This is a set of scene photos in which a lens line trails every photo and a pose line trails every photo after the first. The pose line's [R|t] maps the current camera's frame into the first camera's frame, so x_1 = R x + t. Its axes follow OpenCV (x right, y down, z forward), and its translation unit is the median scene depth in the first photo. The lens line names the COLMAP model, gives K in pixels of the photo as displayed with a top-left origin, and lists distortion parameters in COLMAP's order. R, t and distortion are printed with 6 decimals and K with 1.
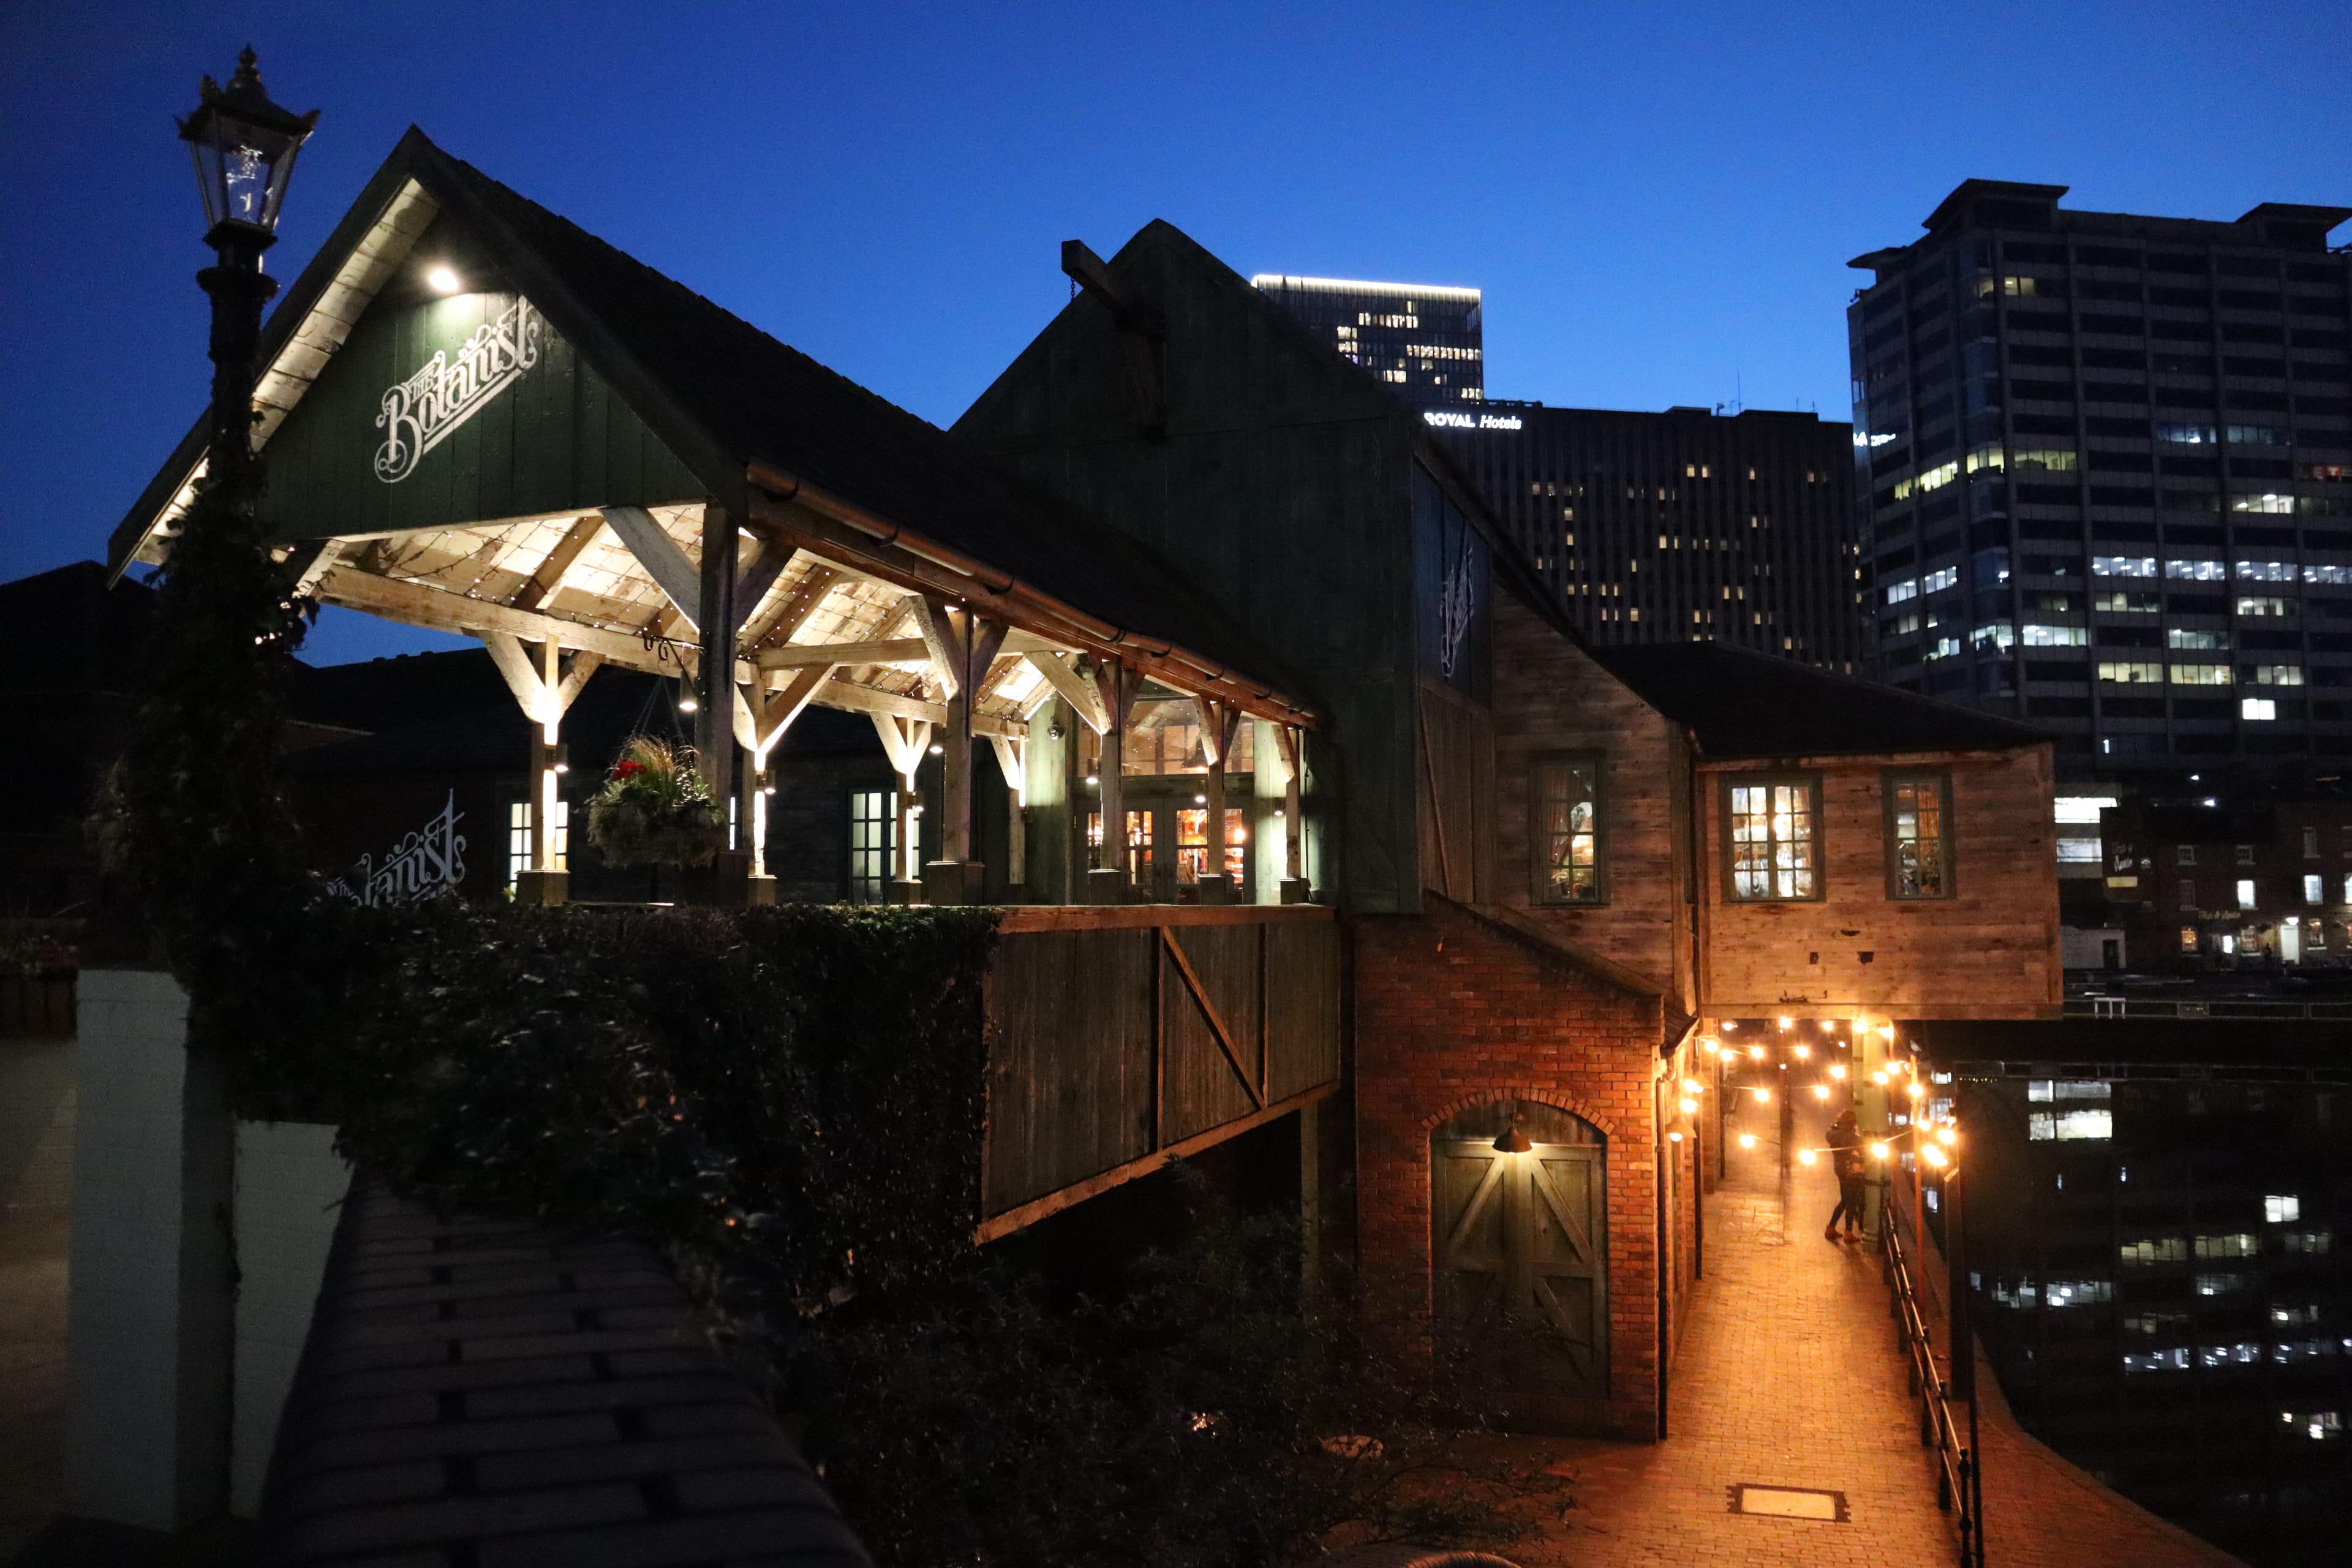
lens RADIAL K [[1561.1, 0, 1187.0], [0, 1561.1, 763.5], [0, 0, 1]] dist [-0.095554, 0.078022]
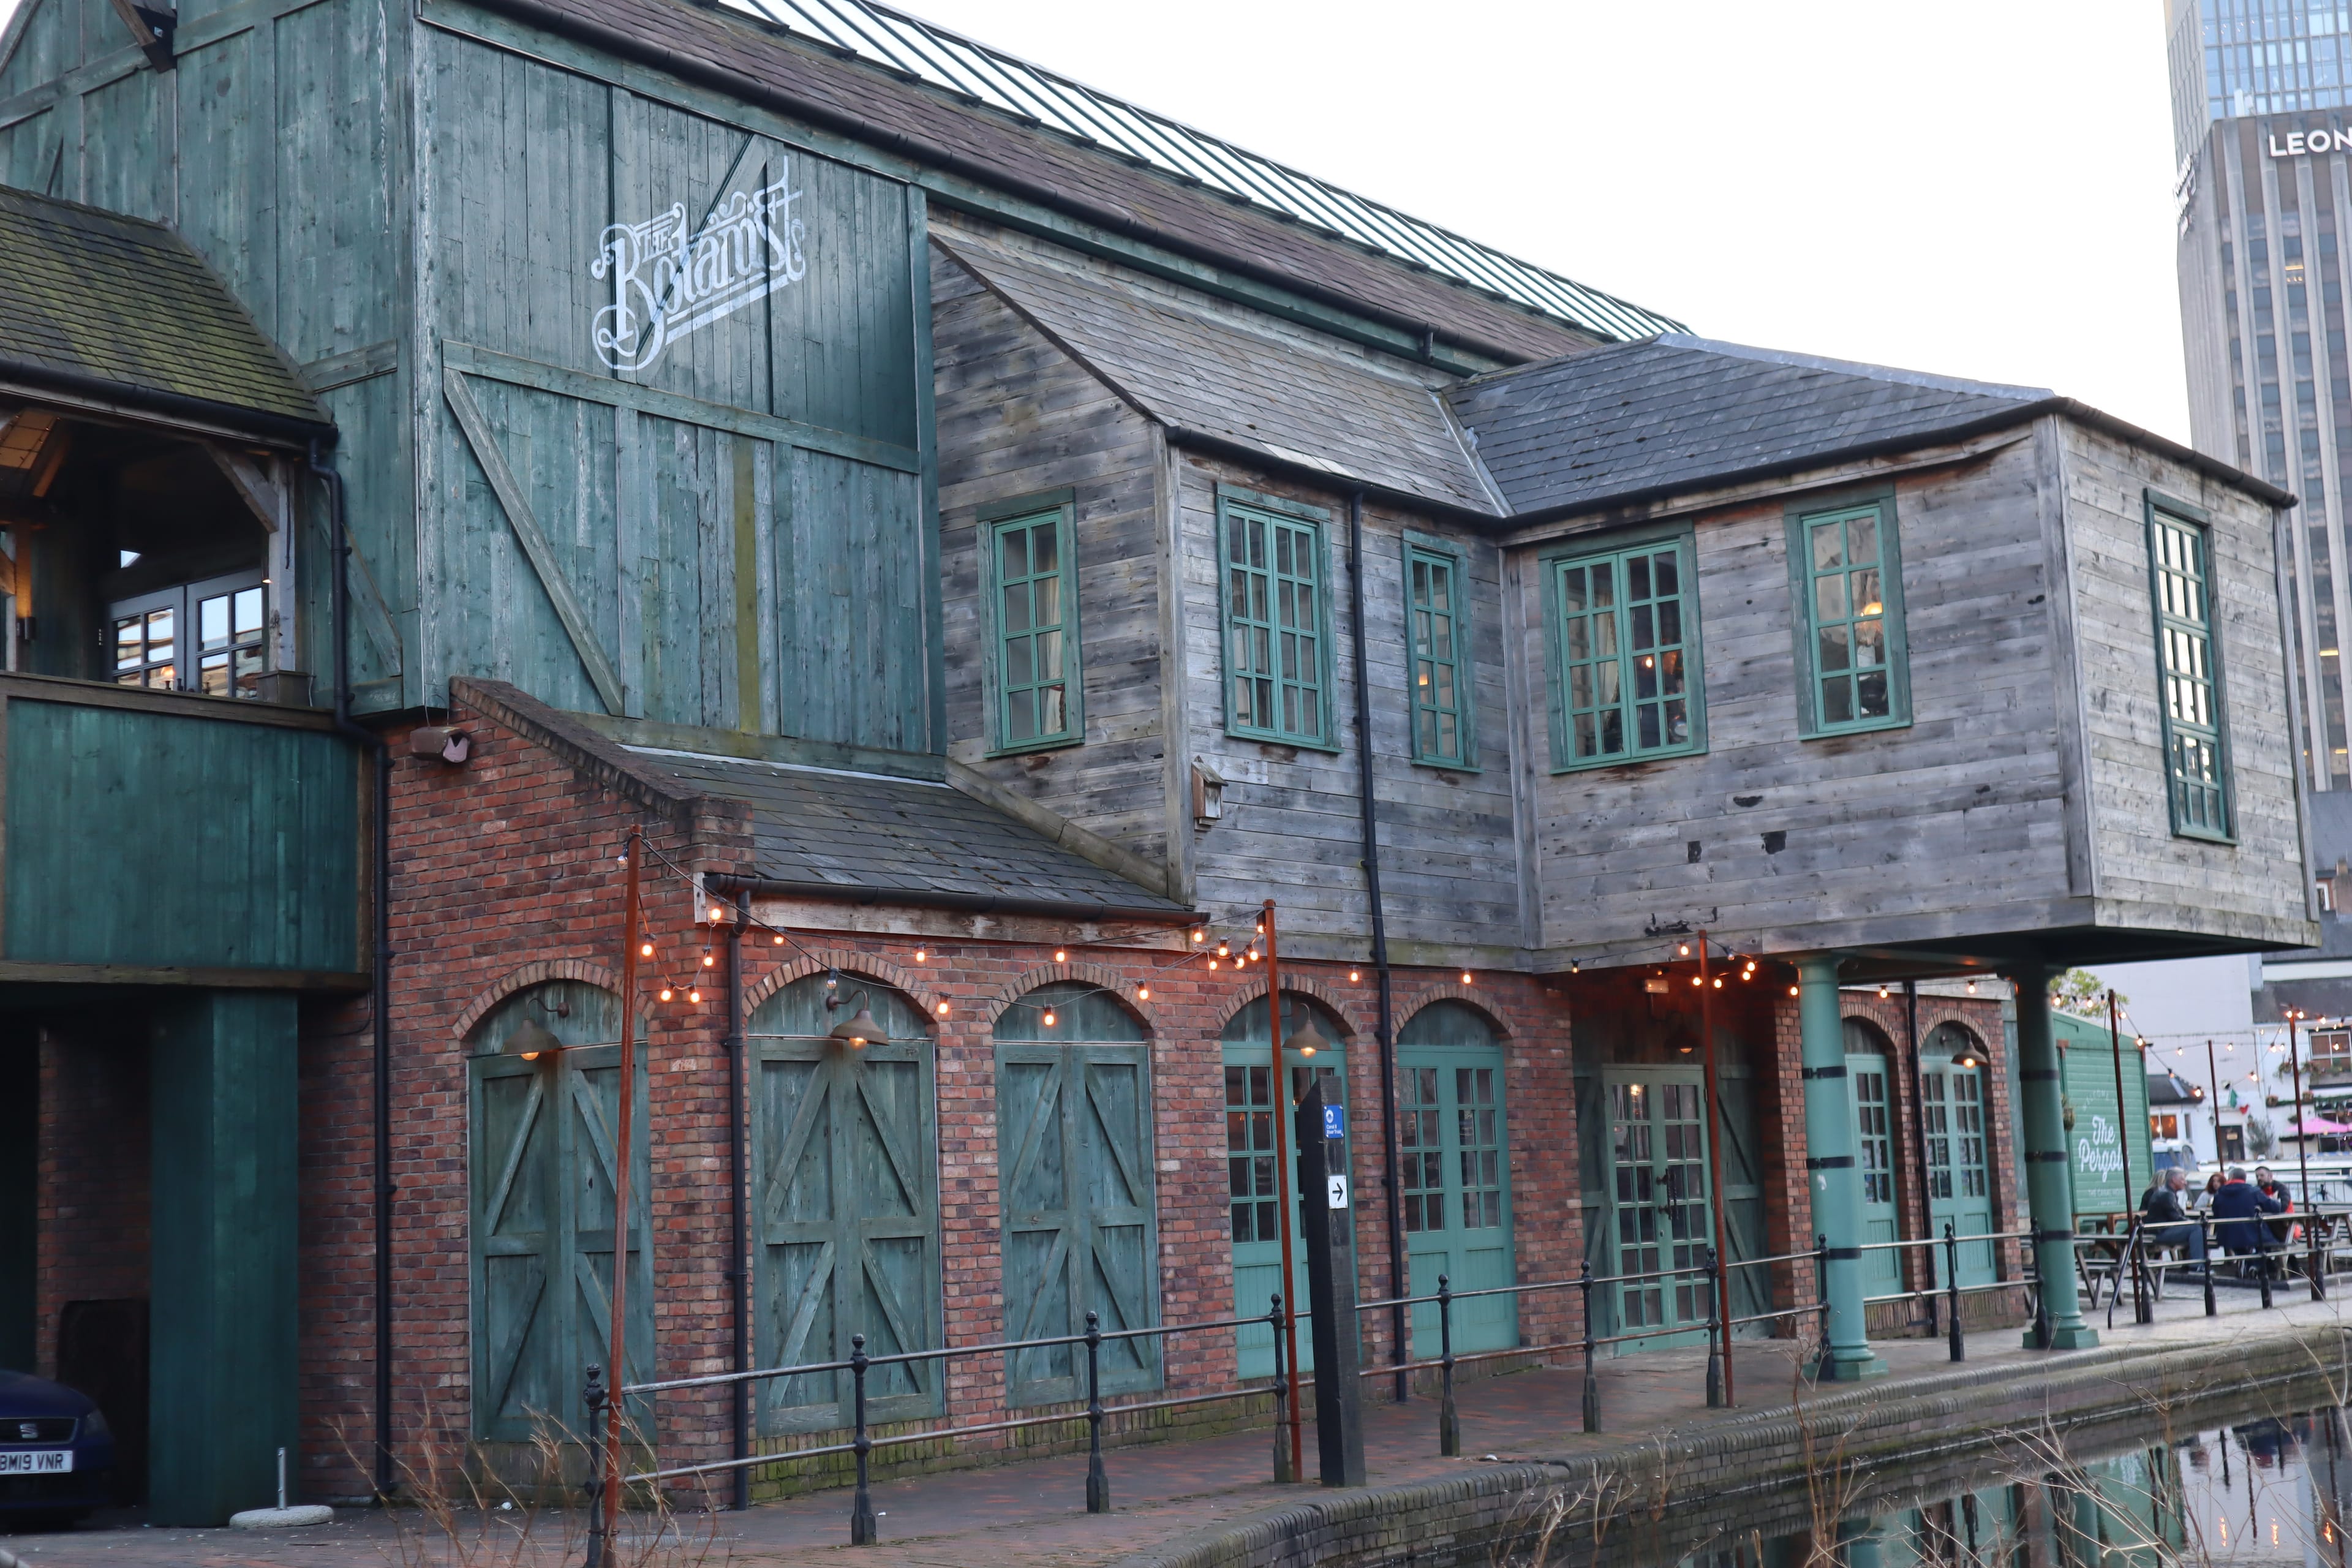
lens RADIAL K [[2888.5, 0, 1250.2], [0, 2888.5, 786.6], [0, 0, 1]] dist [0.018891, -0.010690]
pose [[0.959069, -0.072407, -0.273759, 0.561003], [0.064787, 0.997221, -0.036787, 0.135565], [0.275661, 0.017546, 0.961095, -0.056305]]
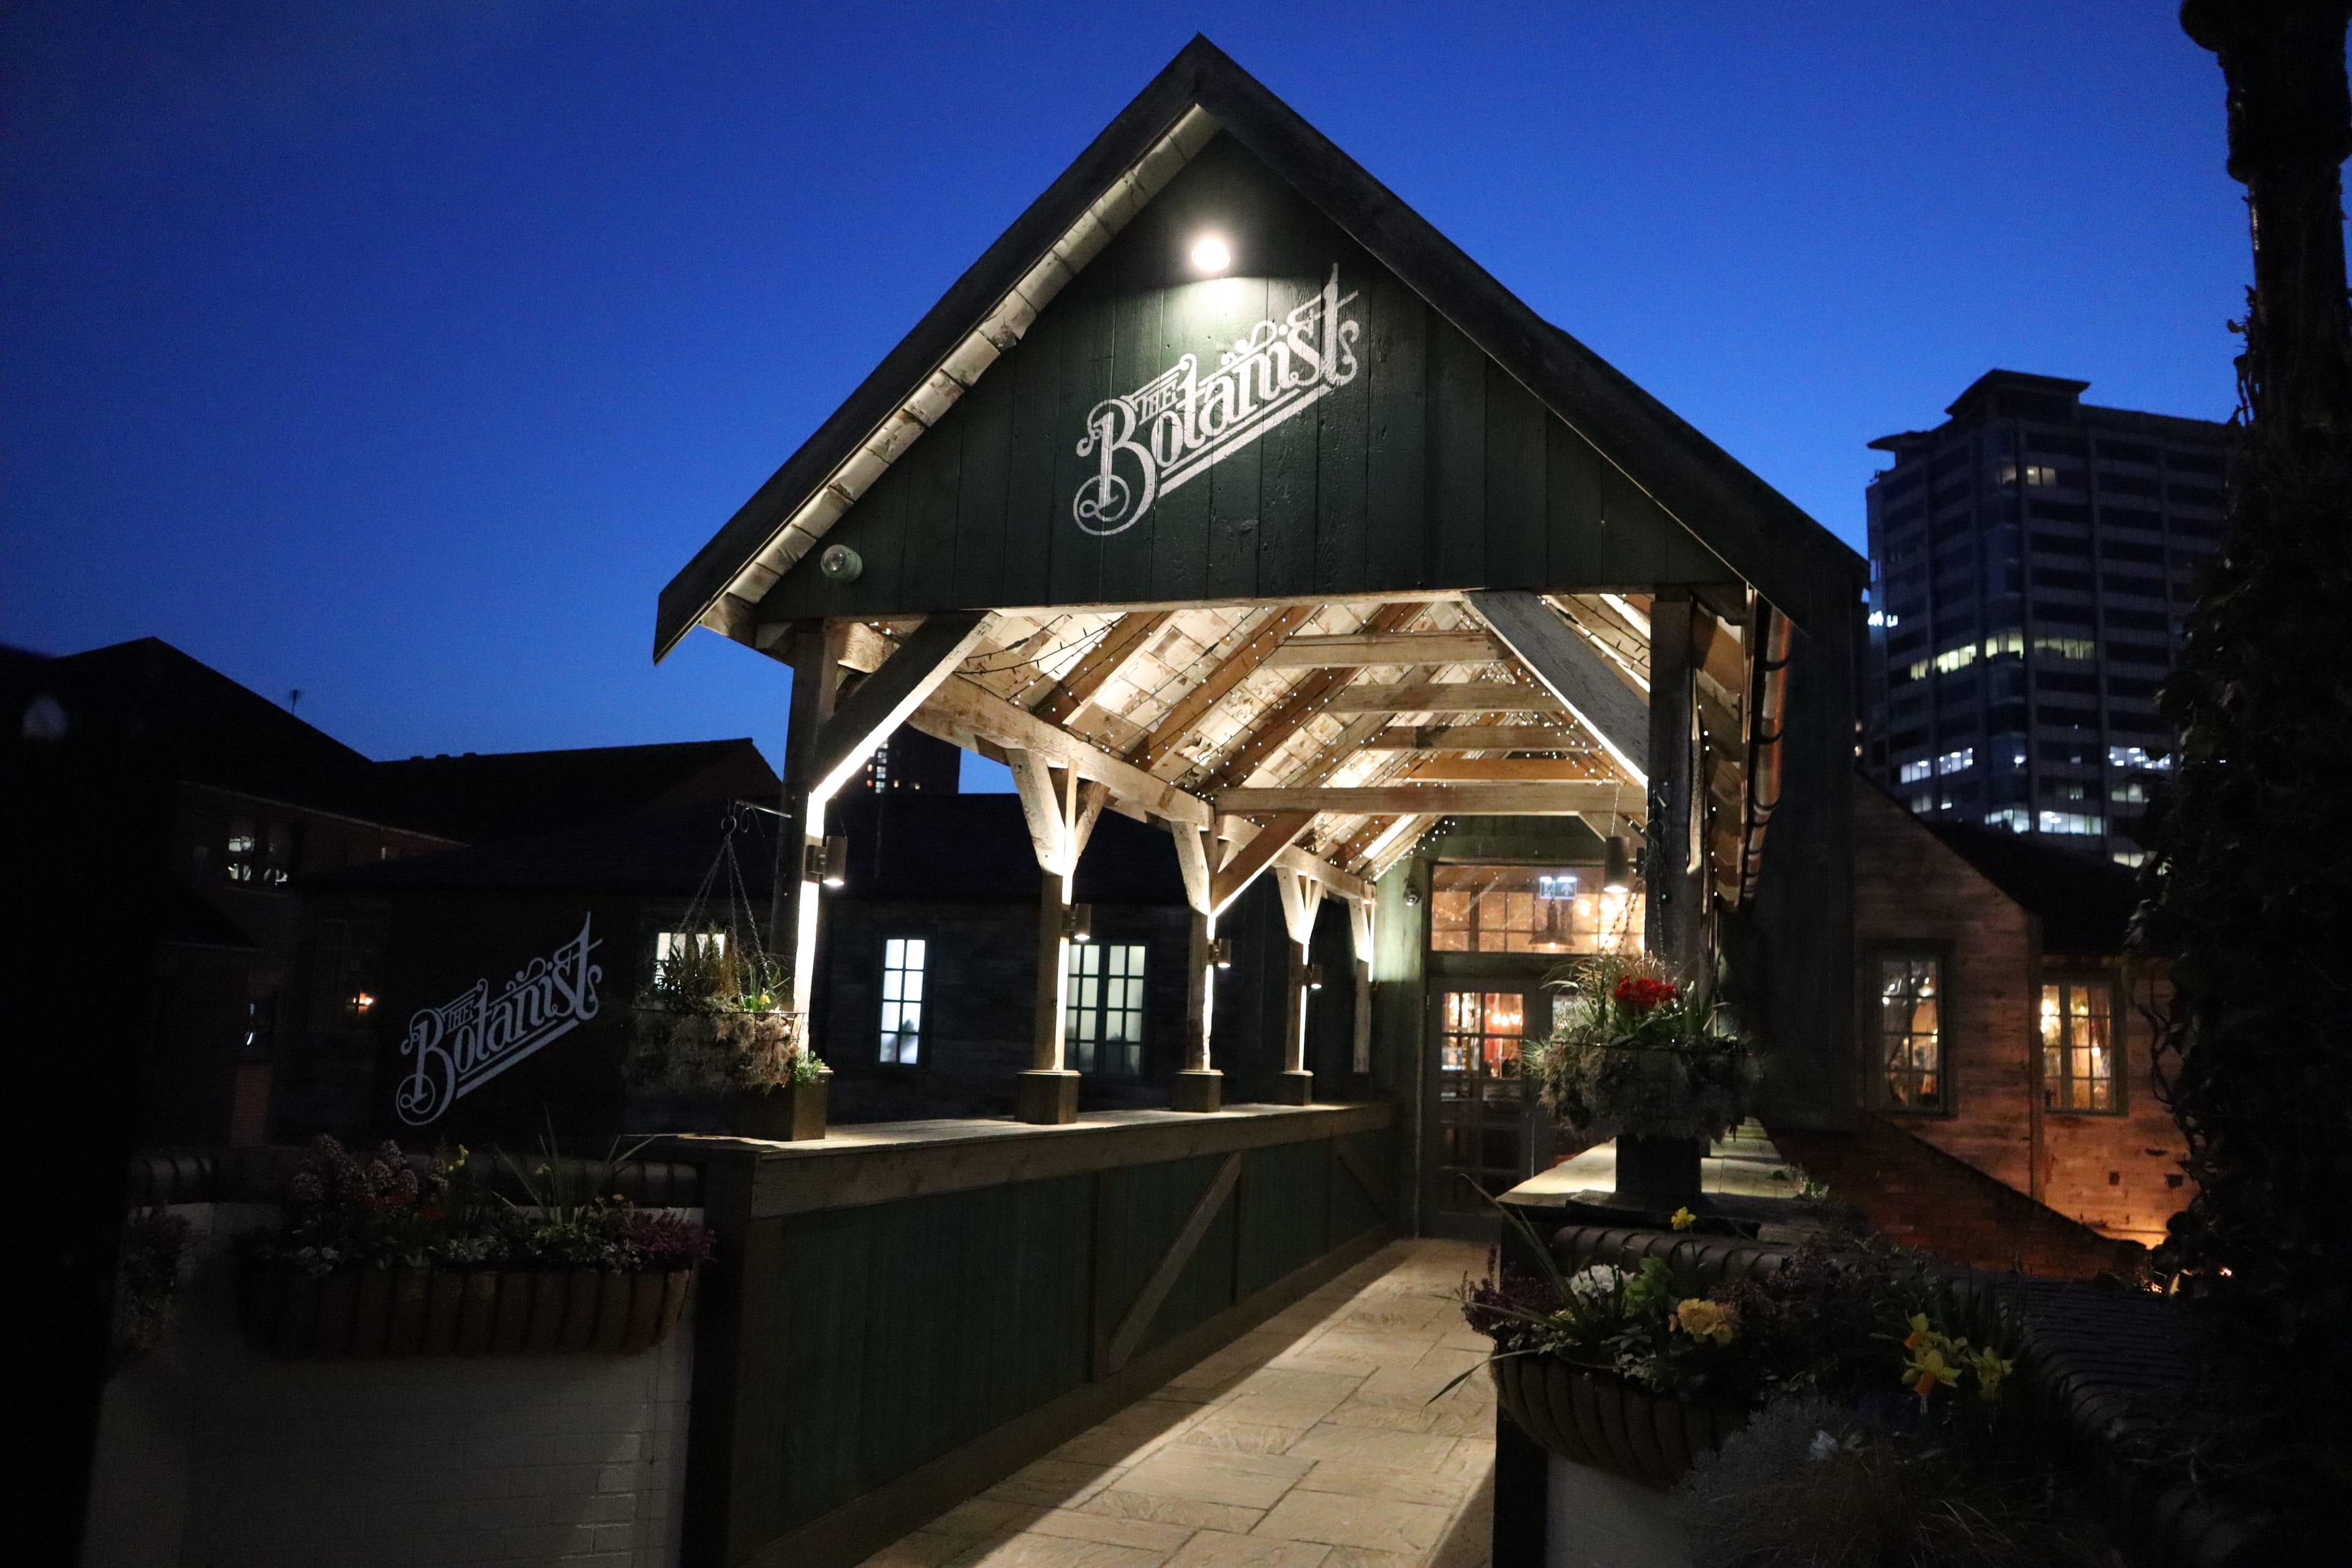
lens RADIAL K [[1573.4, 0, 1208.3], [0, 1573.4, 806.6], [0, 0, 1]] dist [-0.090852, 0.065981]
pose [[0.998387, 0.053583, 0.018746, -0.159825], [-0.052281, 0.996569, -0.064164, -0.006231], [-0.022120, 0.063081, 0.997763, 0.099505]]
